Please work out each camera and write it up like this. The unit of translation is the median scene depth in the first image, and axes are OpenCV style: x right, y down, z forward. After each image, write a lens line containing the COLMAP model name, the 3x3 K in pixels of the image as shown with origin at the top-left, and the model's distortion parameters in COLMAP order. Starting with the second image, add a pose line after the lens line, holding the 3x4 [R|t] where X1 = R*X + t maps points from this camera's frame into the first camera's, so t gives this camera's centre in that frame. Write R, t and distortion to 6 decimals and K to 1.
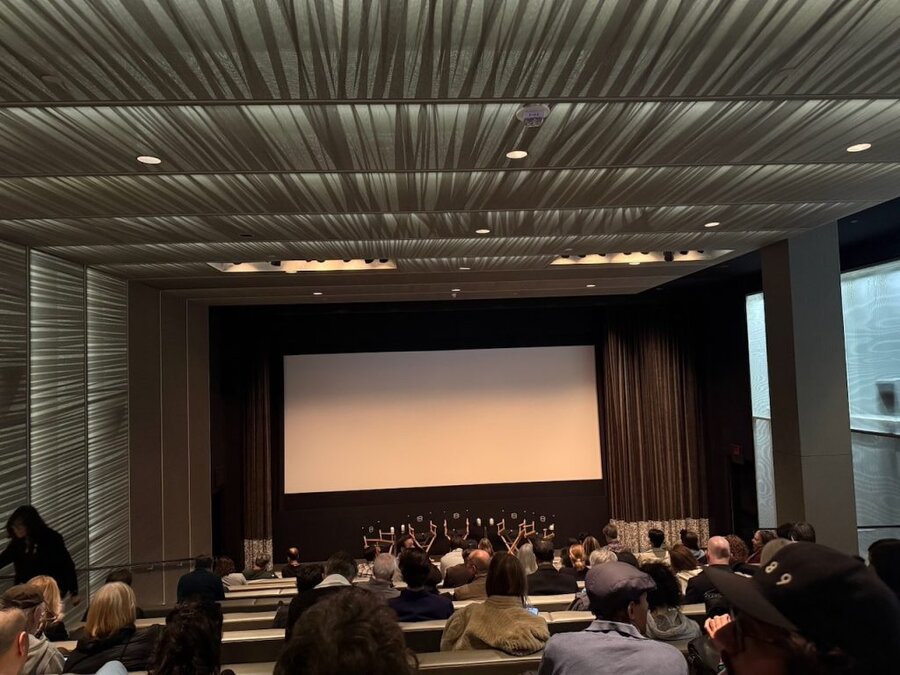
lens RADIAL K [[625.0, 0, 447.9], [0, 625.0, 345.4], [0, 0, 1]] dist [0.051590, -0.062388]
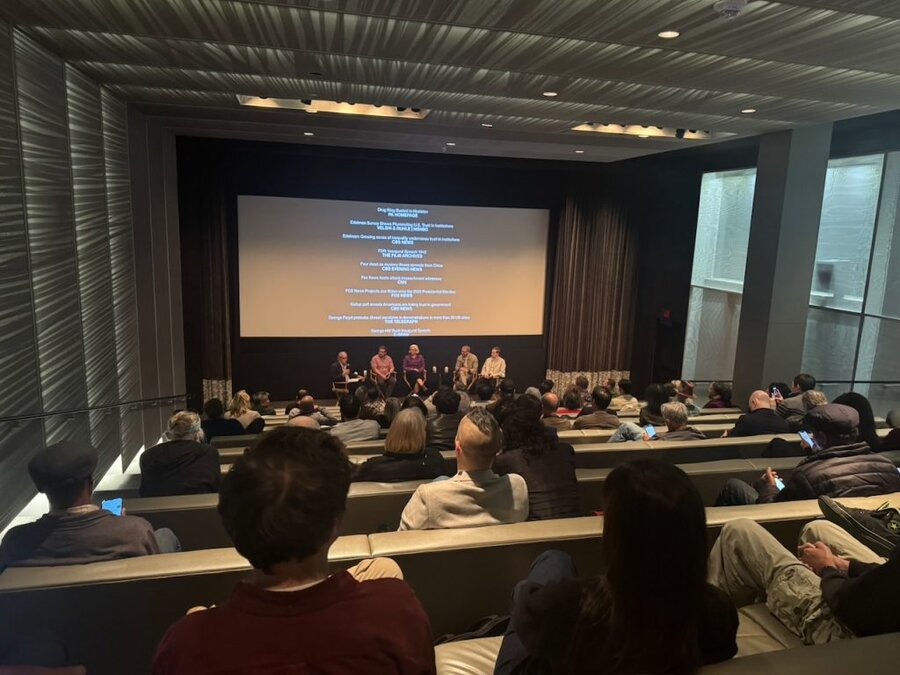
lens RADIAL K [[625.0, 0, 450.4], [0, 625.0, 345.3], [0, 0, 1]] dist [0.051590, -0.062388]
pose [[0.981566, 0.033449, 0.188174, -0.235144], [-0.076360, 0.971206, 0.225674, -0.004695], [-0.175207, -0.235883, 0.955857, -0.036805]]
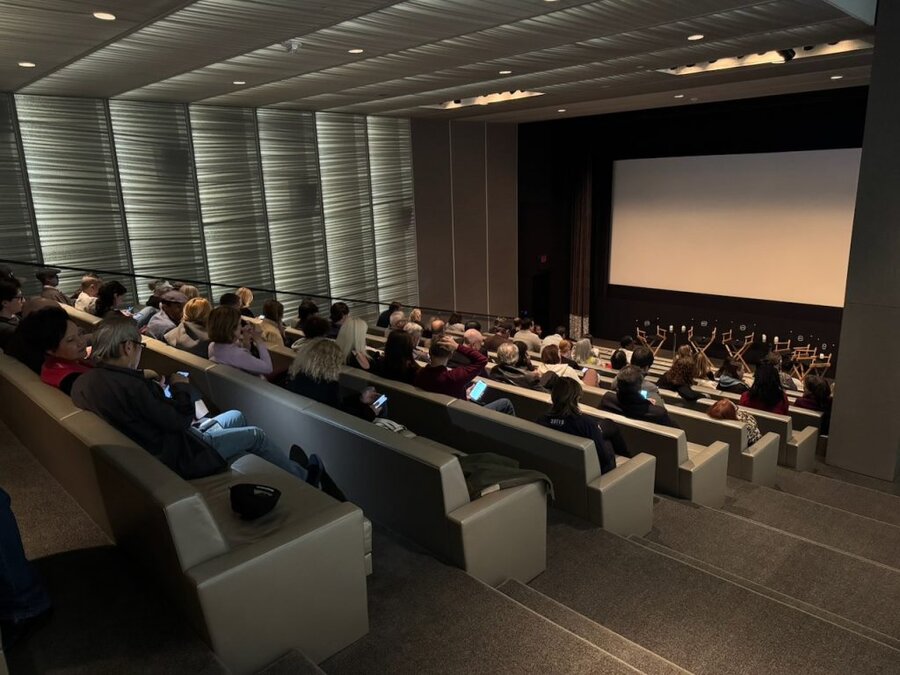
lens RADIAL K [[625.0, 0, 451.2], [0, 625.0, 339.3], [0, 0, 1]] dist [0.051590, -0.062388]
pose [[0.676550, 0.194479, -0.710252, 0.770044], [0.040309, 0.953270, 0.299418, -0.052407], [0.735293, -0.231201, 0.637096, 0.038022]]
